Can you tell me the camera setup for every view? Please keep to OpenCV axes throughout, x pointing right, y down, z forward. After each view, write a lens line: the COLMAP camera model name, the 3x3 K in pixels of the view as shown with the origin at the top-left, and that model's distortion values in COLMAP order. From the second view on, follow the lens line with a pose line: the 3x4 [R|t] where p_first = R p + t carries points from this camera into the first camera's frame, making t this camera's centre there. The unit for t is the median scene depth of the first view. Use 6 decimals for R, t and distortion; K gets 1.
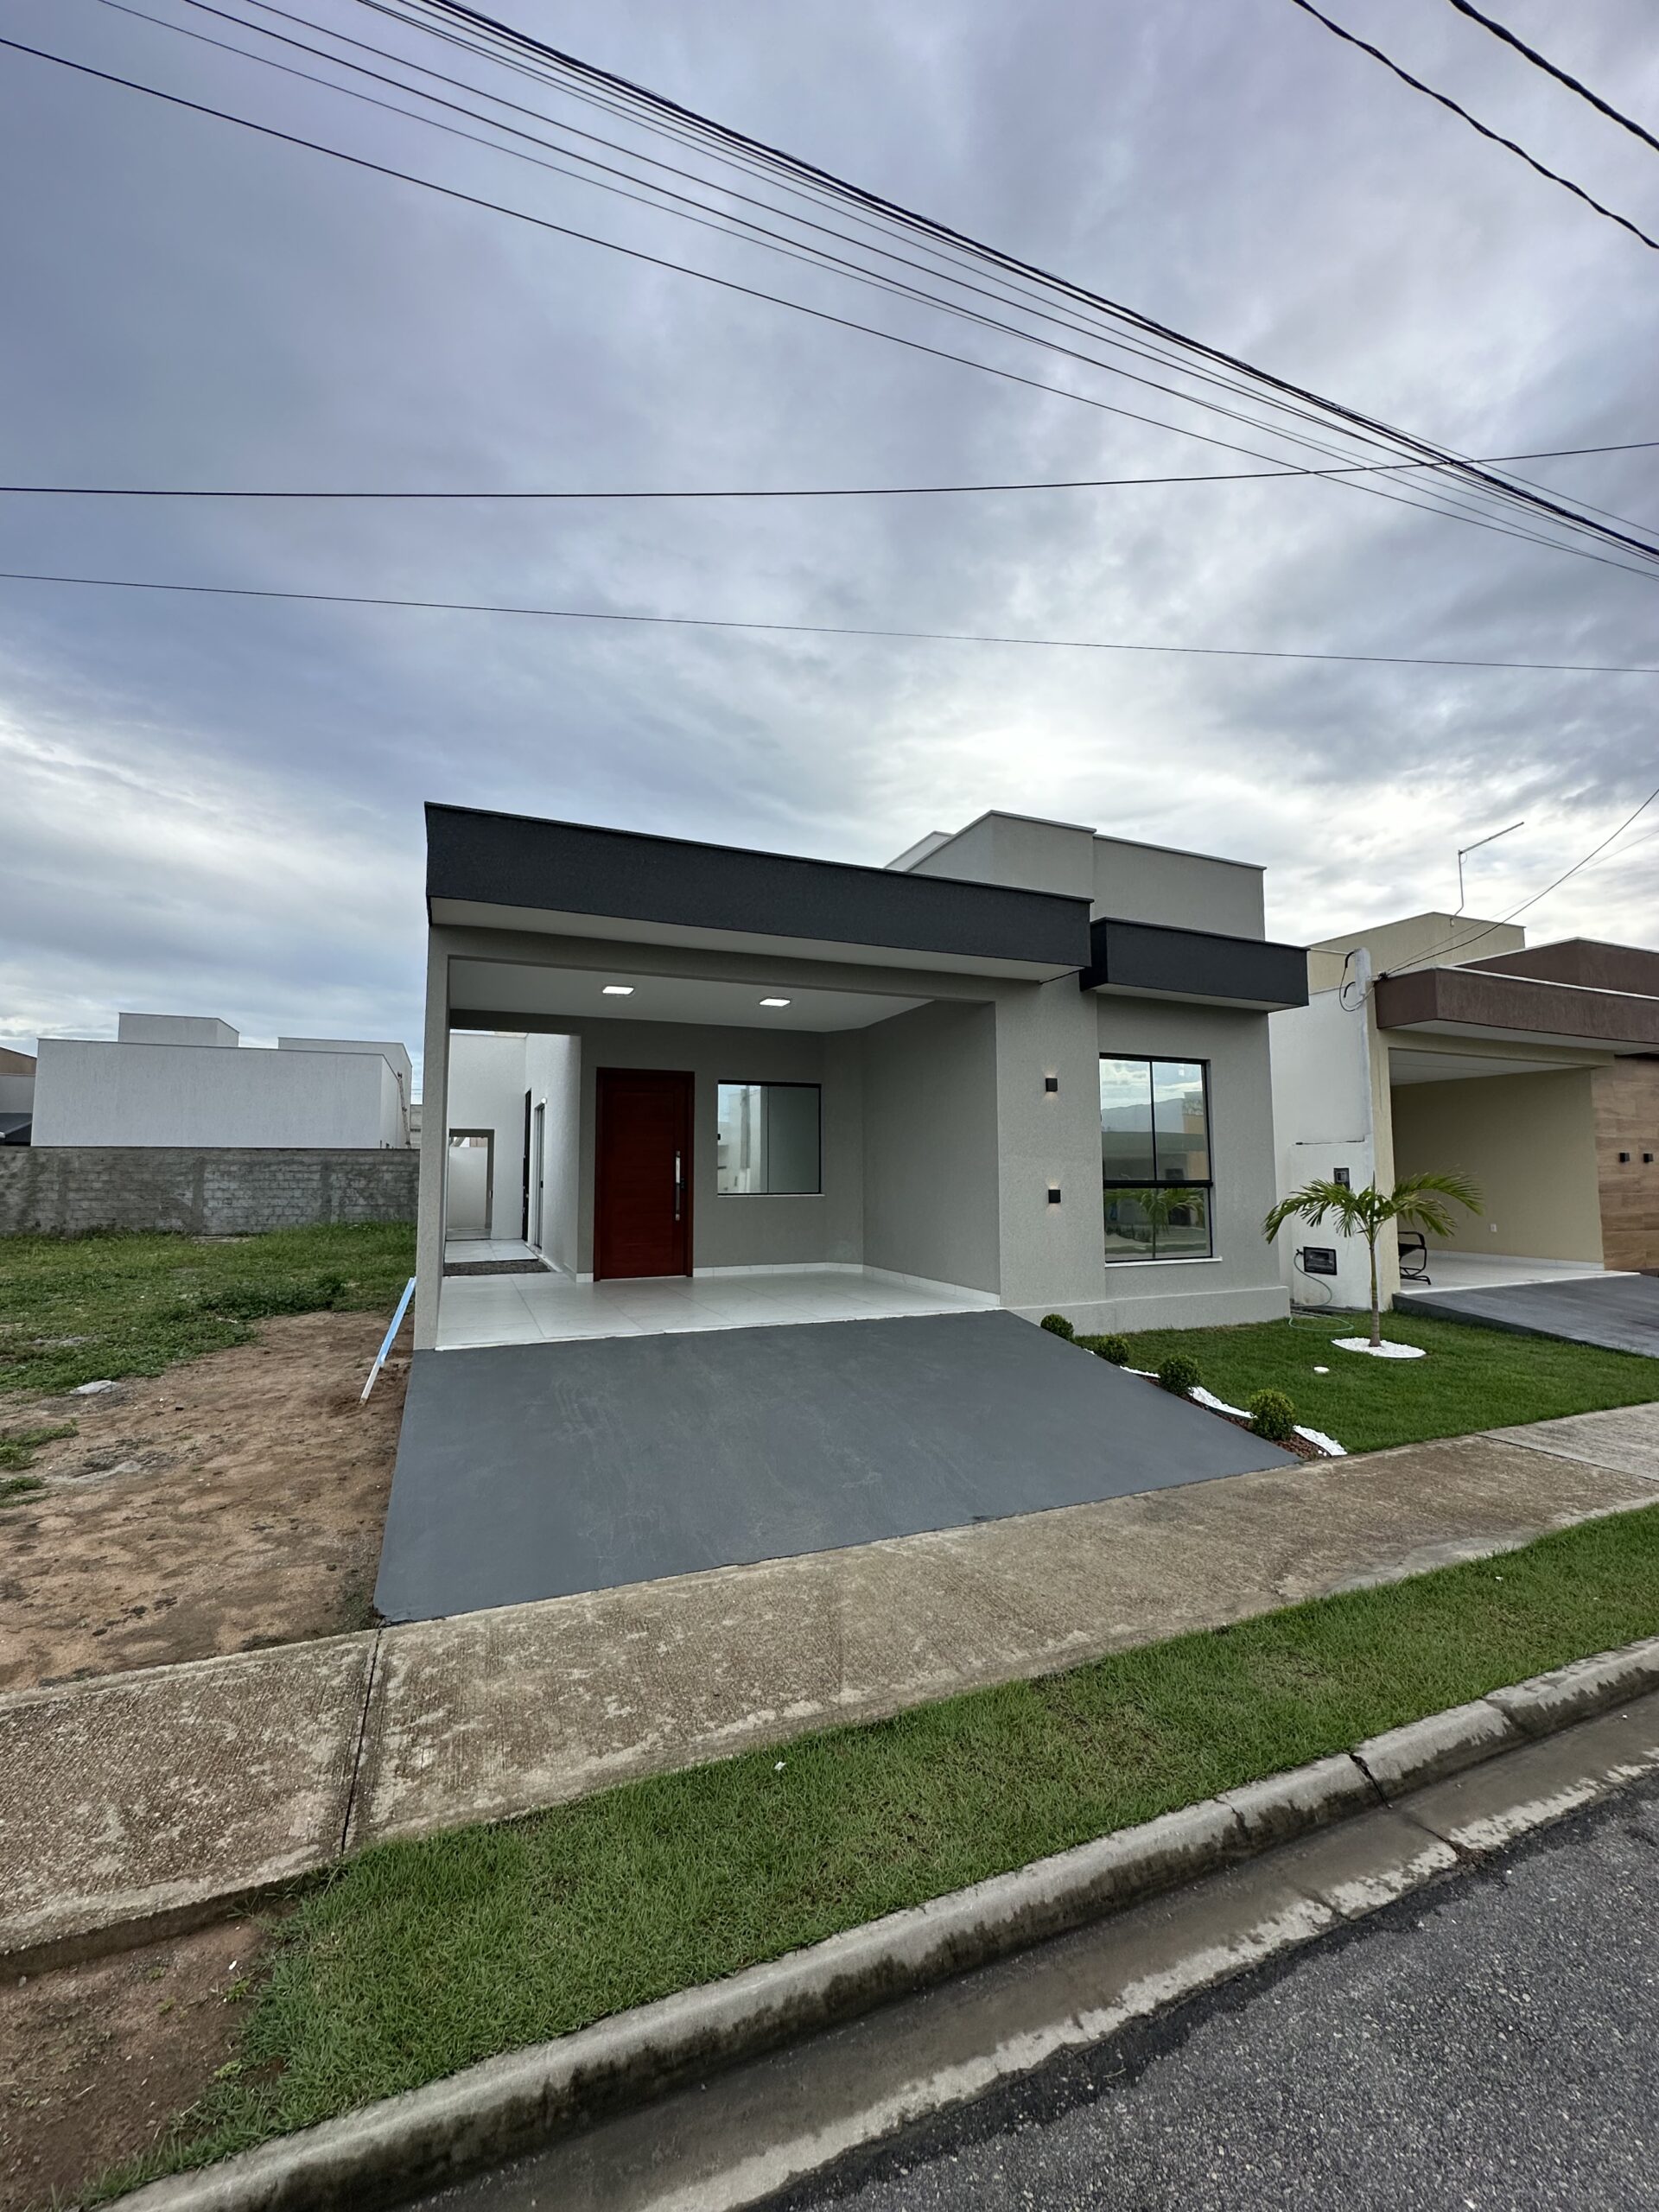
lens RADIAL K [[877.8, 0, 829.5], [0, 877.8, 1106.0], [0, 0, 1]] dist [-0.001728, -0.000049]
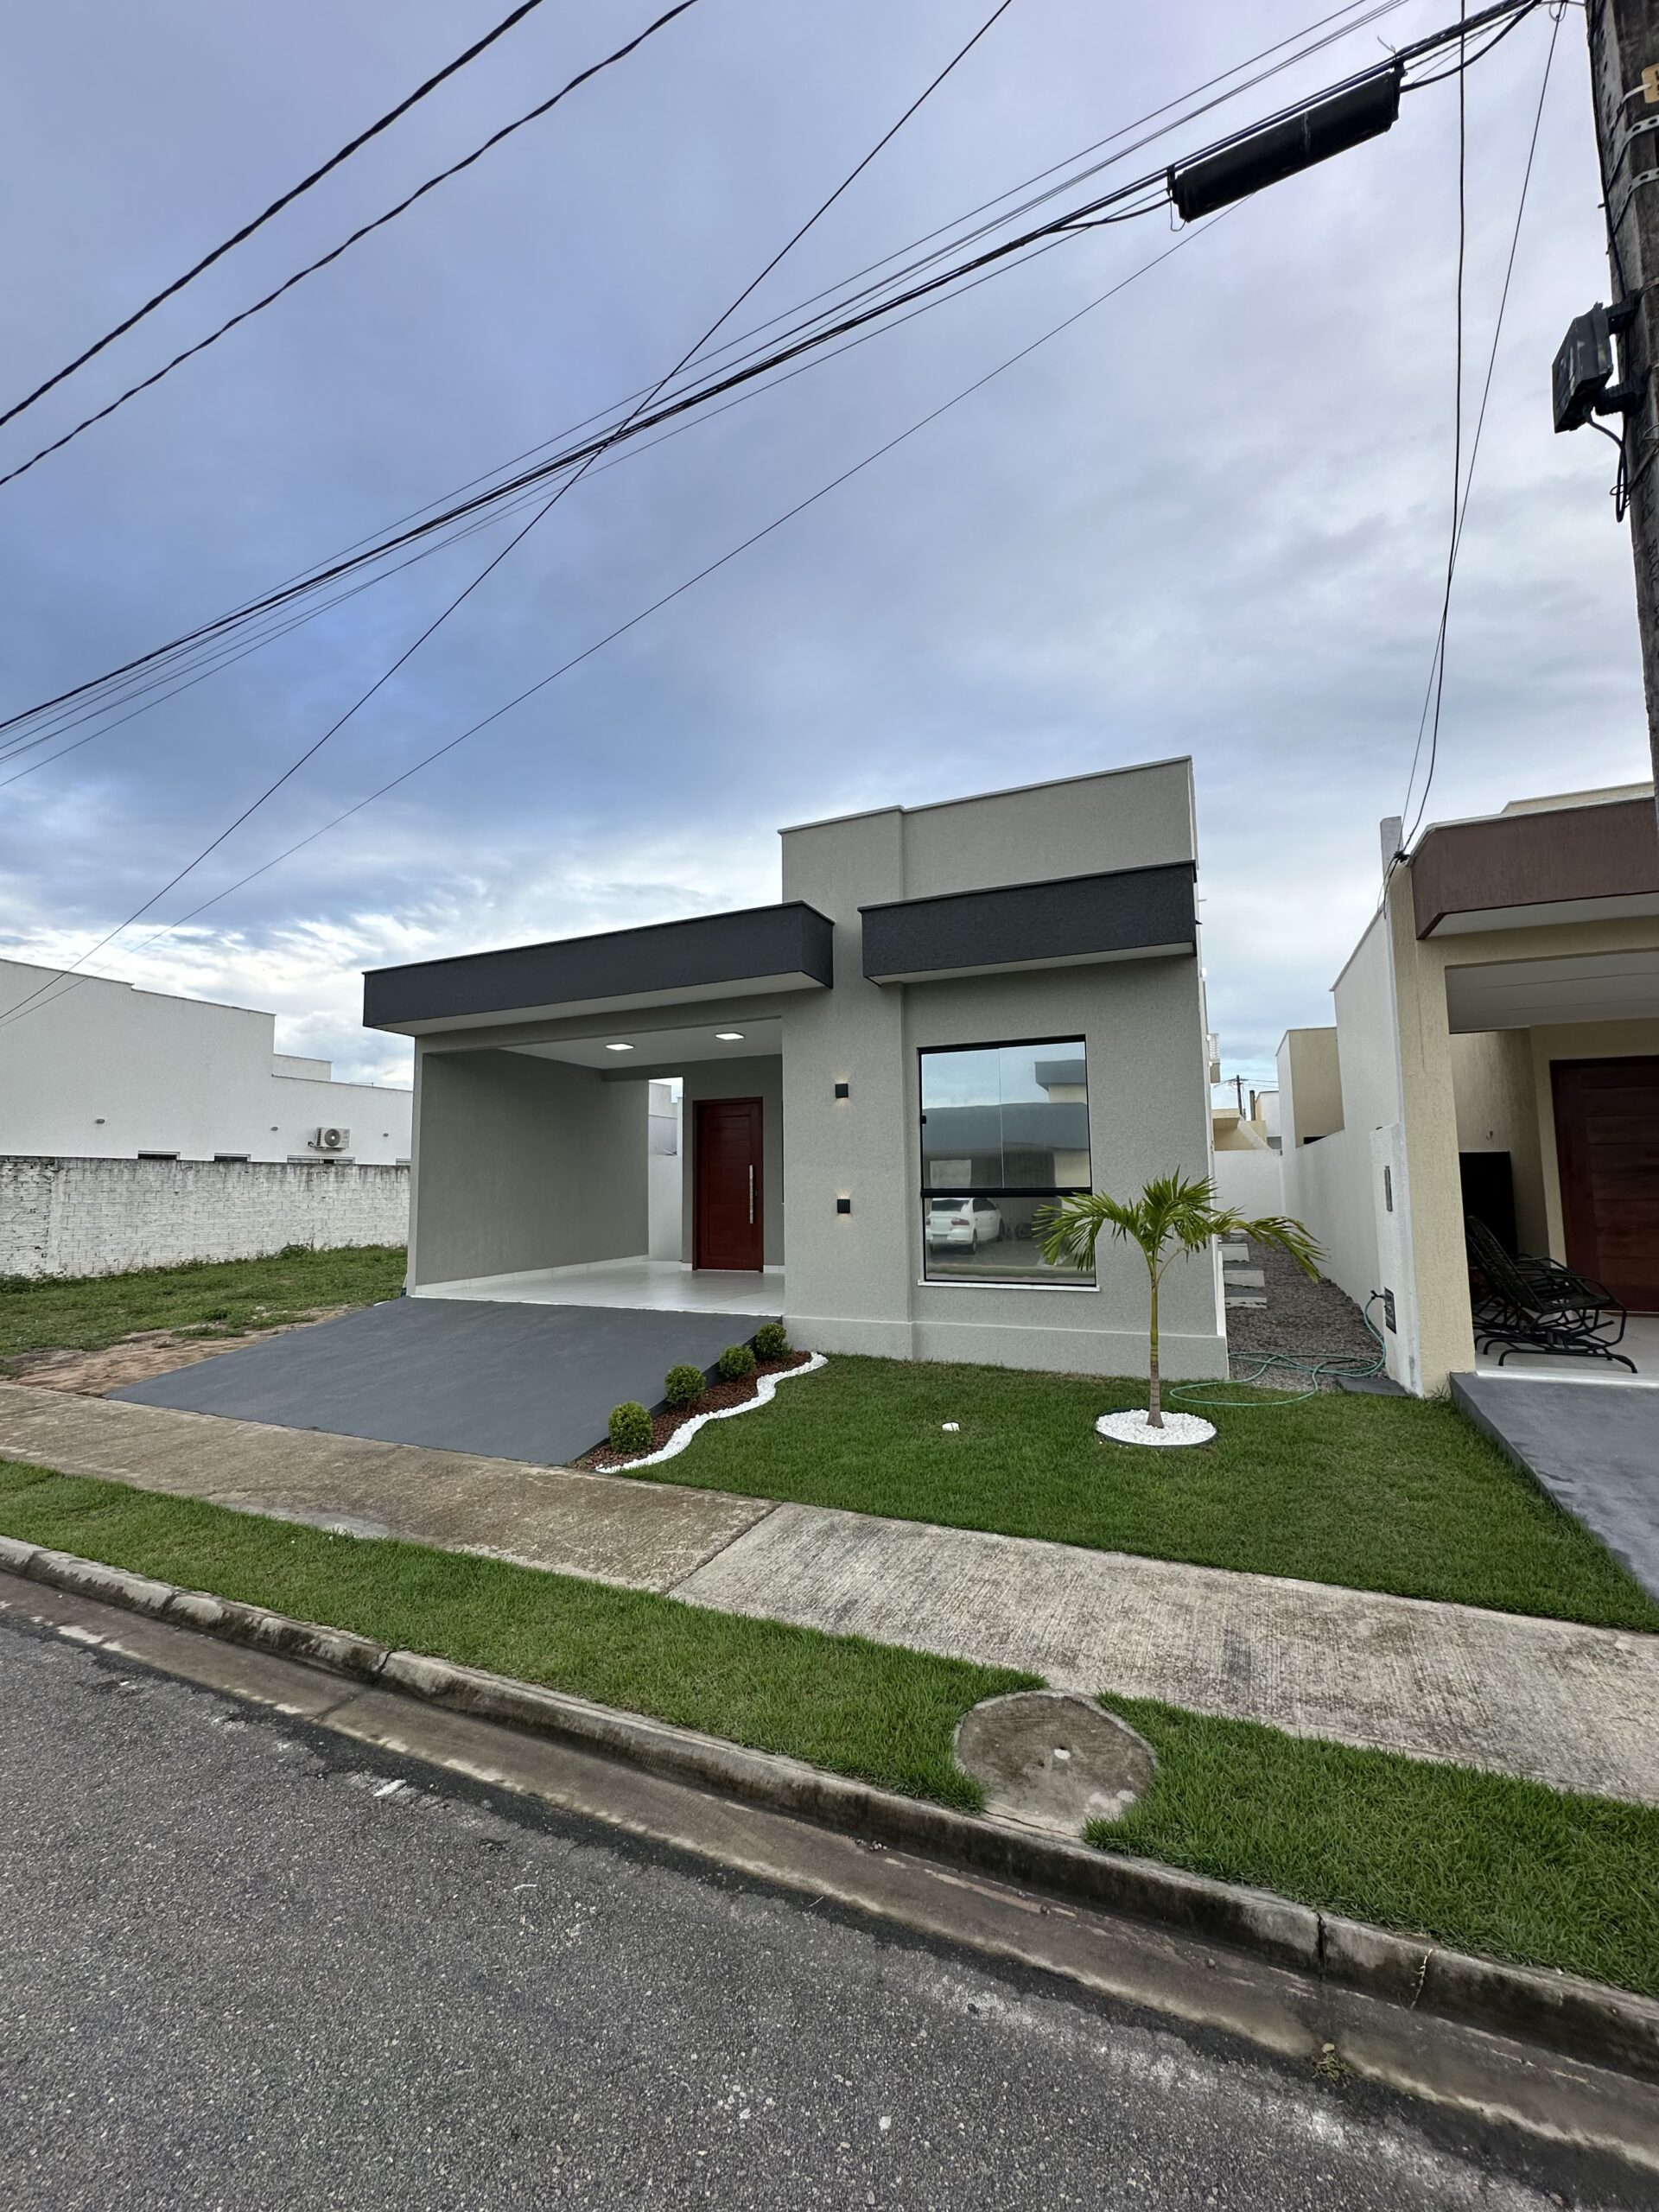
lens RADIAL K [[877.8, 0, 829.5], [0, 877.8, 1106.0], [0, 0, 1]] dist [-0.001728, -0.000049]
pose [[0.683415, -0.073381, -0.726332, 1.681212], [0.069659, 0.996950, -0.035179, 0.046015], [0.726699, -0.026554, 0.686443, 0.583164]]
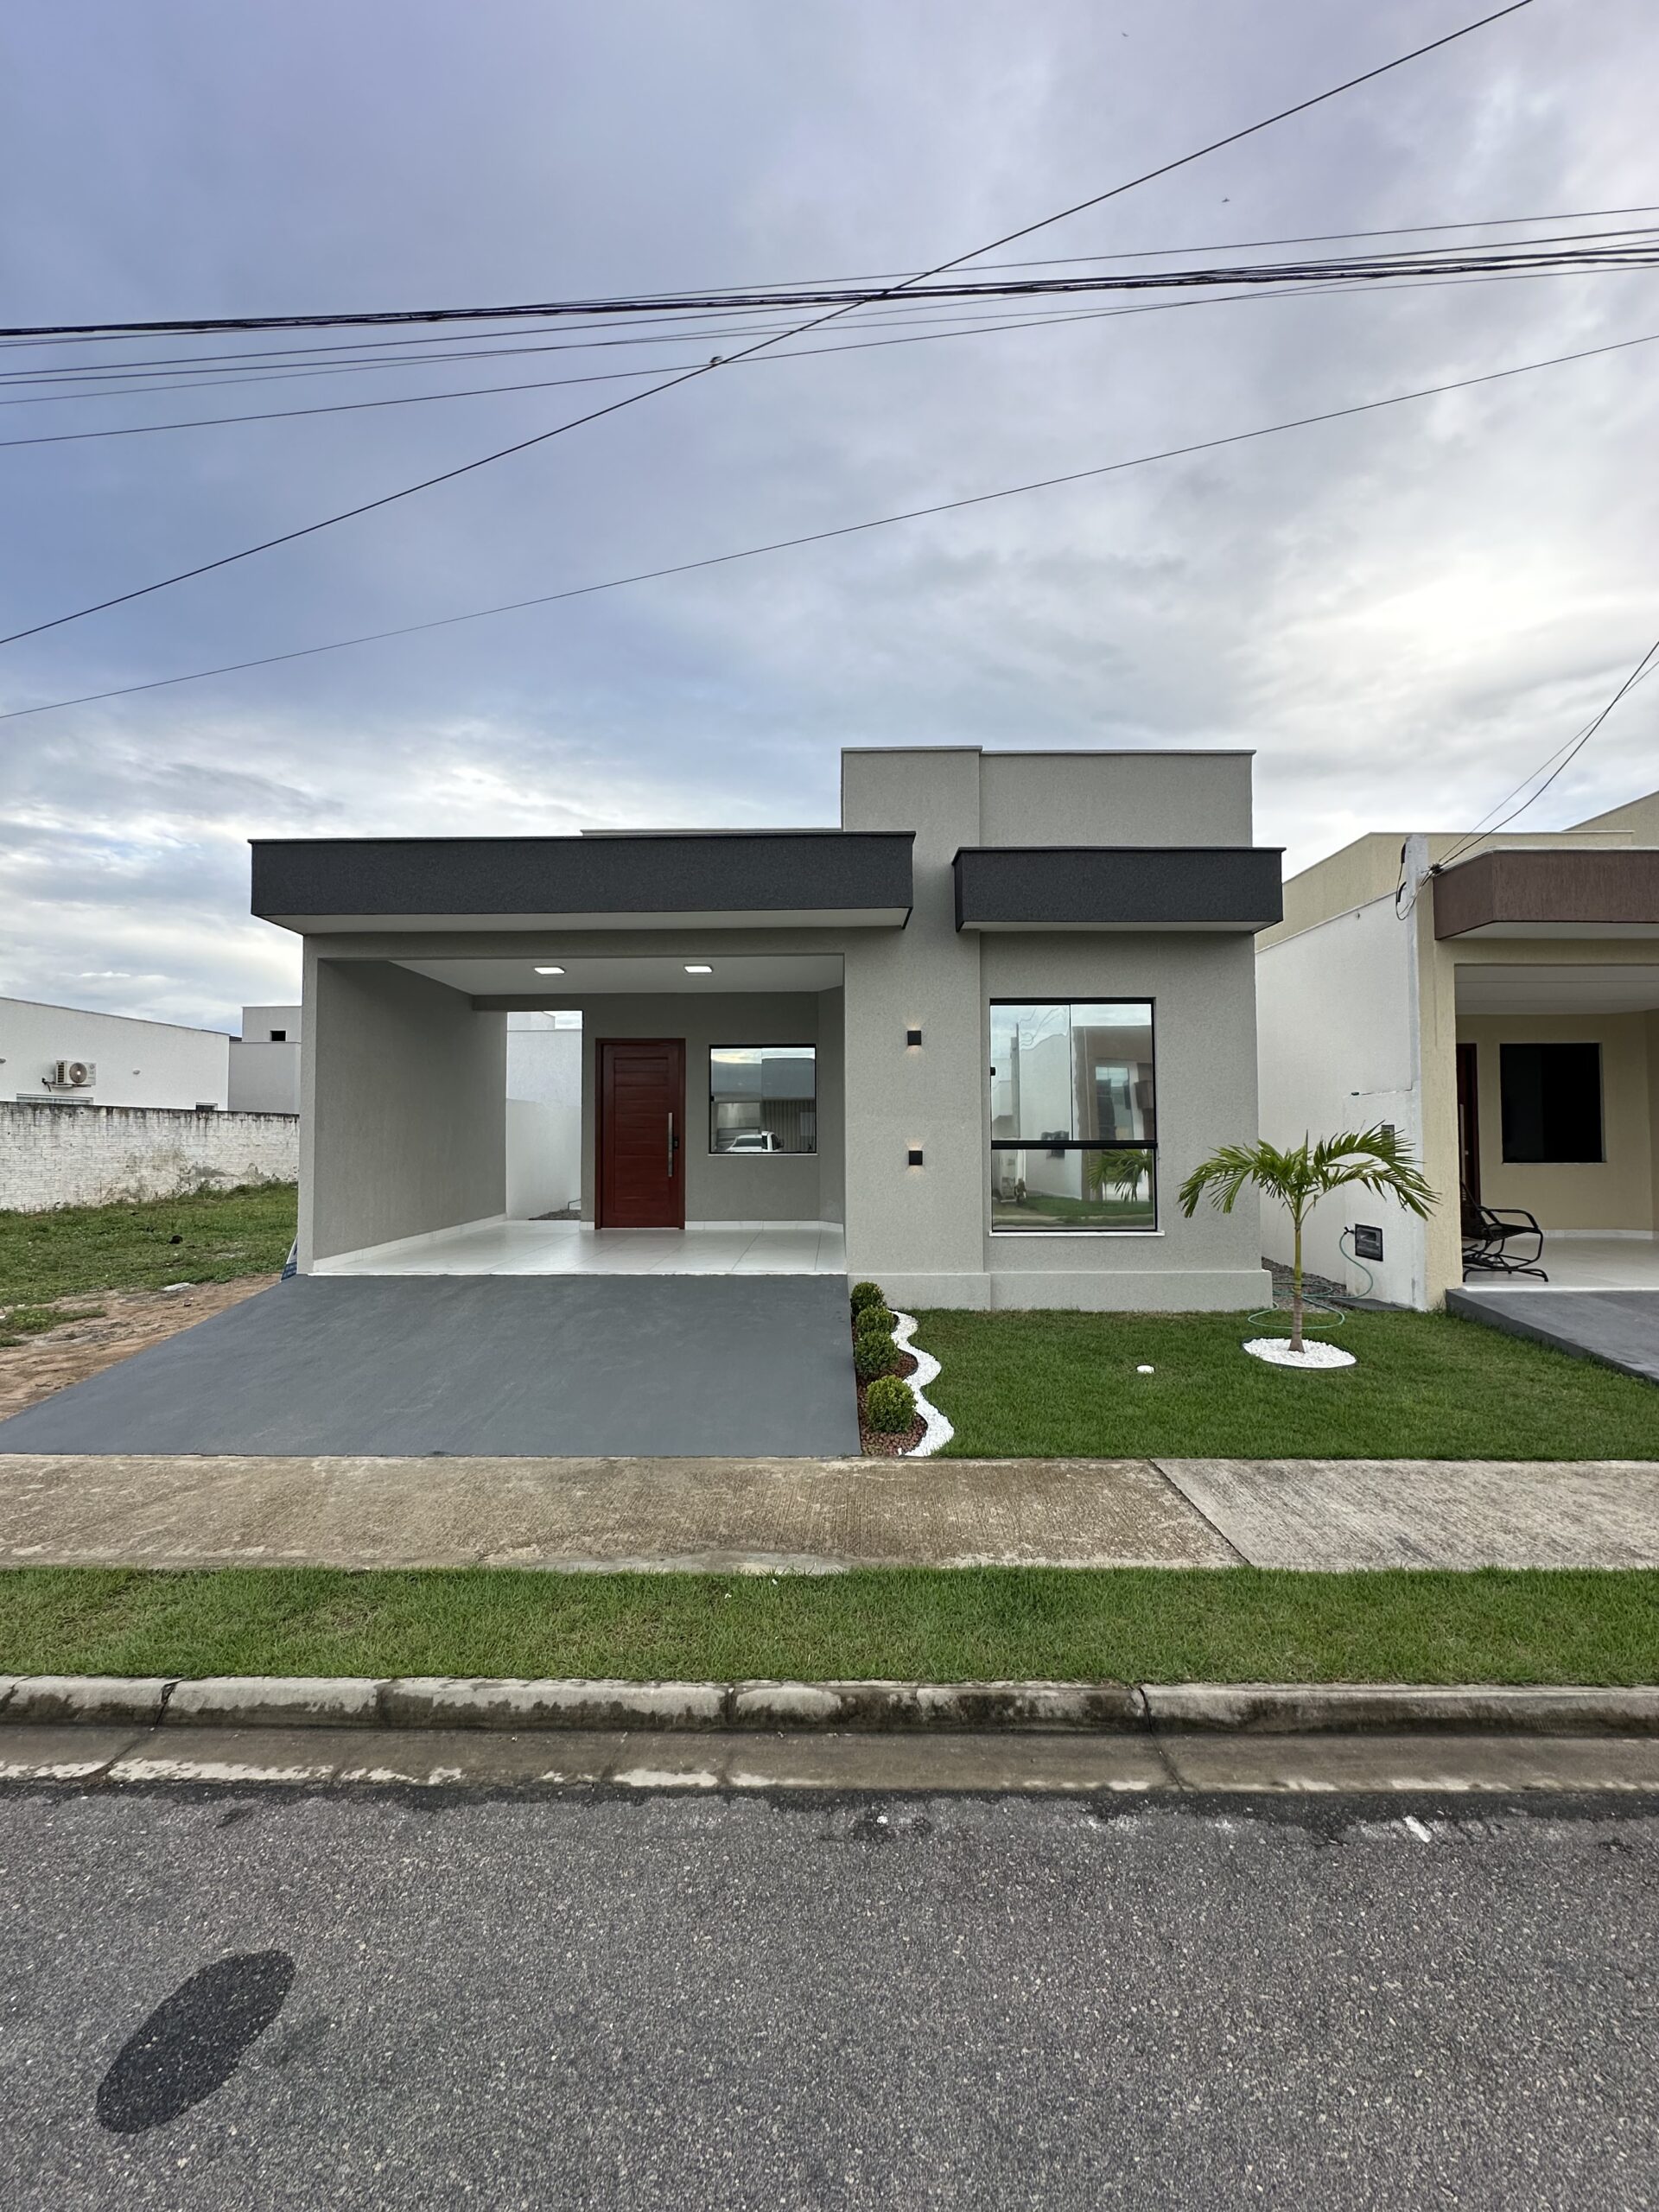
lens RADIAL K [[877.8, 0, 829.5], [0, 877.8, 1106.0], [0, 0, 1]] dist [-0.001728, -0.000049]
pose [[0.915338, -0.014625, -0.402420, 0.965579], [0.034121, 0.998563, 0.041321, 0.011626], [0.401237, -0.051553, 0.914522, 0.205601]]
